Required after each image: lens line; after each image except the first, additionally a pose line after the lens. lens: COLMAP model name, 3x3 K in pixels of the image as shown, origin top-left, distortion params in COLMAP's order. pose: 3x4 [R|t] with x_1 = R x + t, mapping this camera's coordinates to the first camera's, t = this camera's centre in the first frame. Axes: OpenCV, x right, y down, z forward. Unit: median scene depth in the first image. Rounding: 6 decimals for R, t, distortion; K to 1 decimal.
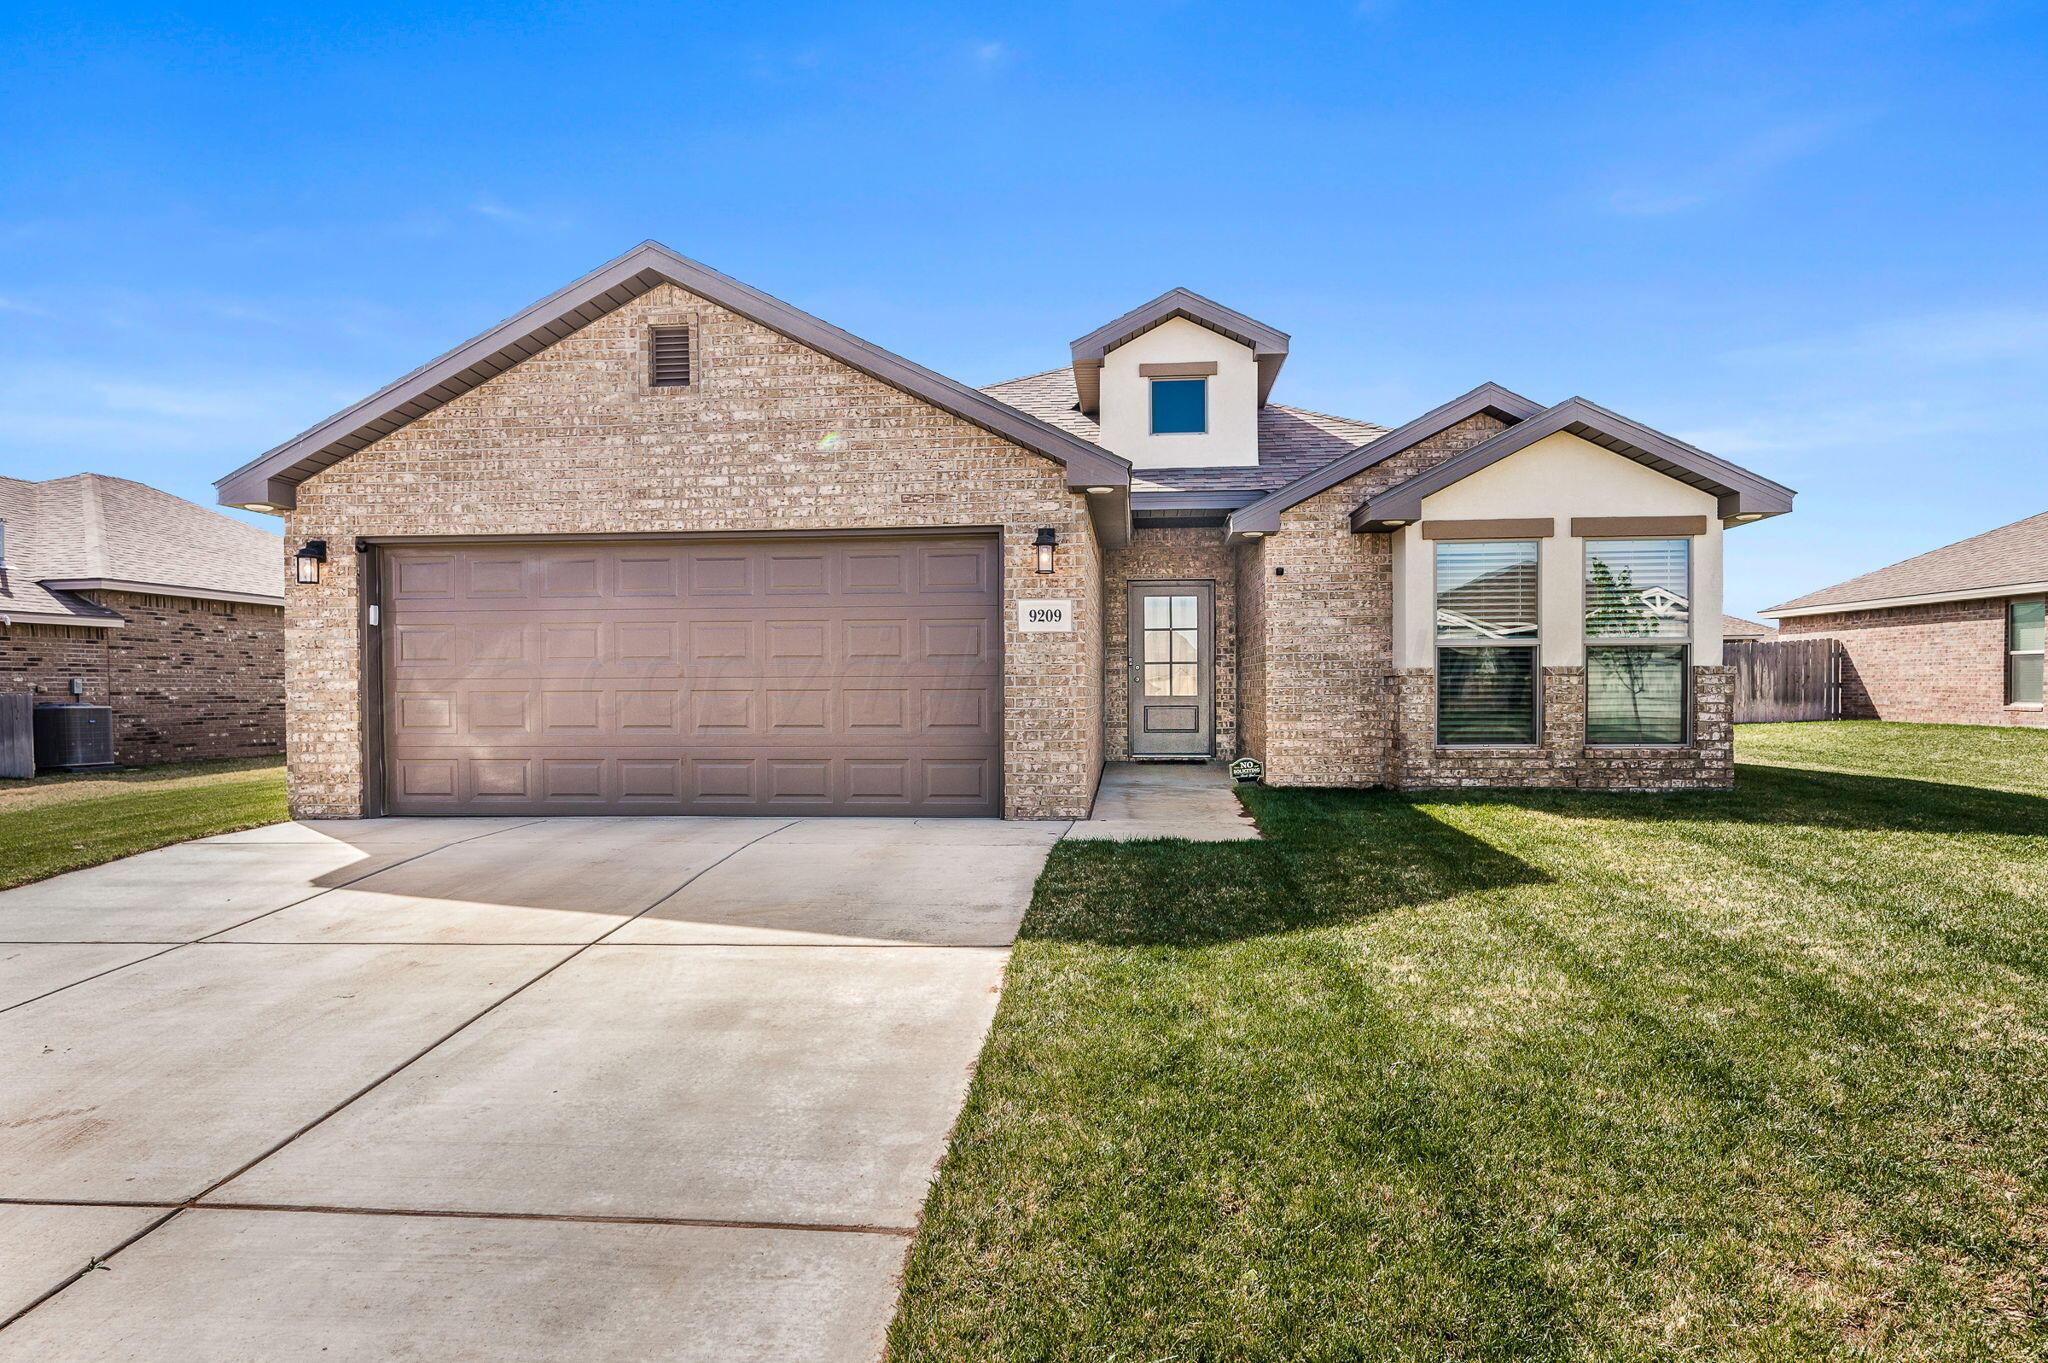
lens RADIAL K [[1201.7, 0, 1024.0], [0, 1201.7, 681.5], [0, 0, 1]] dist [0.000724, 0.000183]
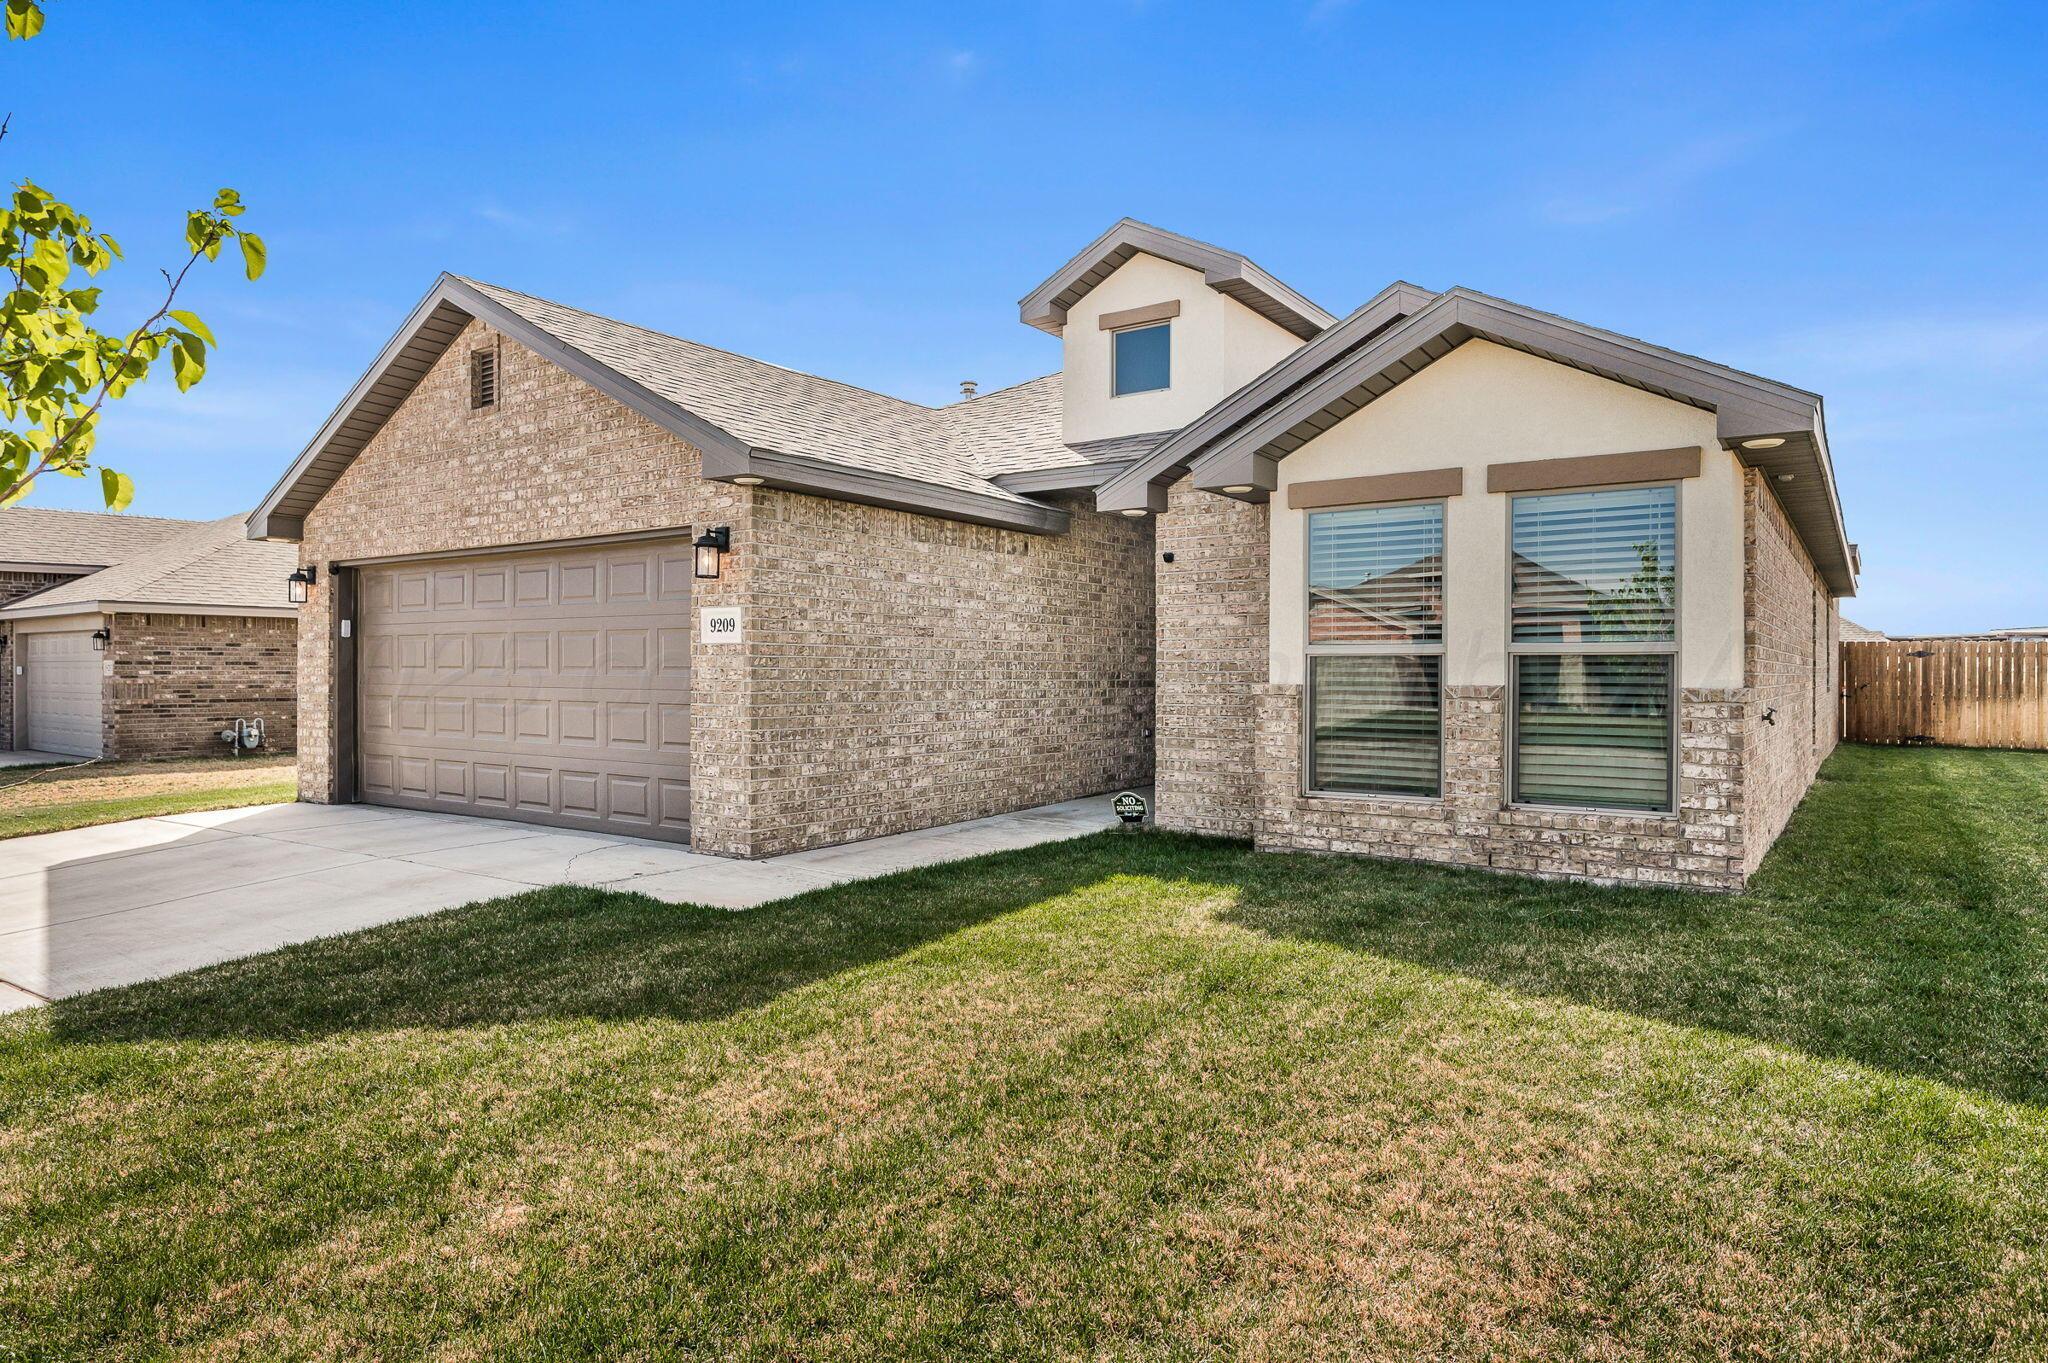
lens RADIAL K [[1217.9, 0, 1026.6], [0, 1217.9, 645.8], [0, 0, 1]] dist [0.003043, 0.000389]
pose [[0.872906, -0.002170, -0.487884, 0.573677], [-0.004615, 0.999909, -0.012705, -0.025478], [0.487867, 0.013342, 0.872816, 0.283103]]
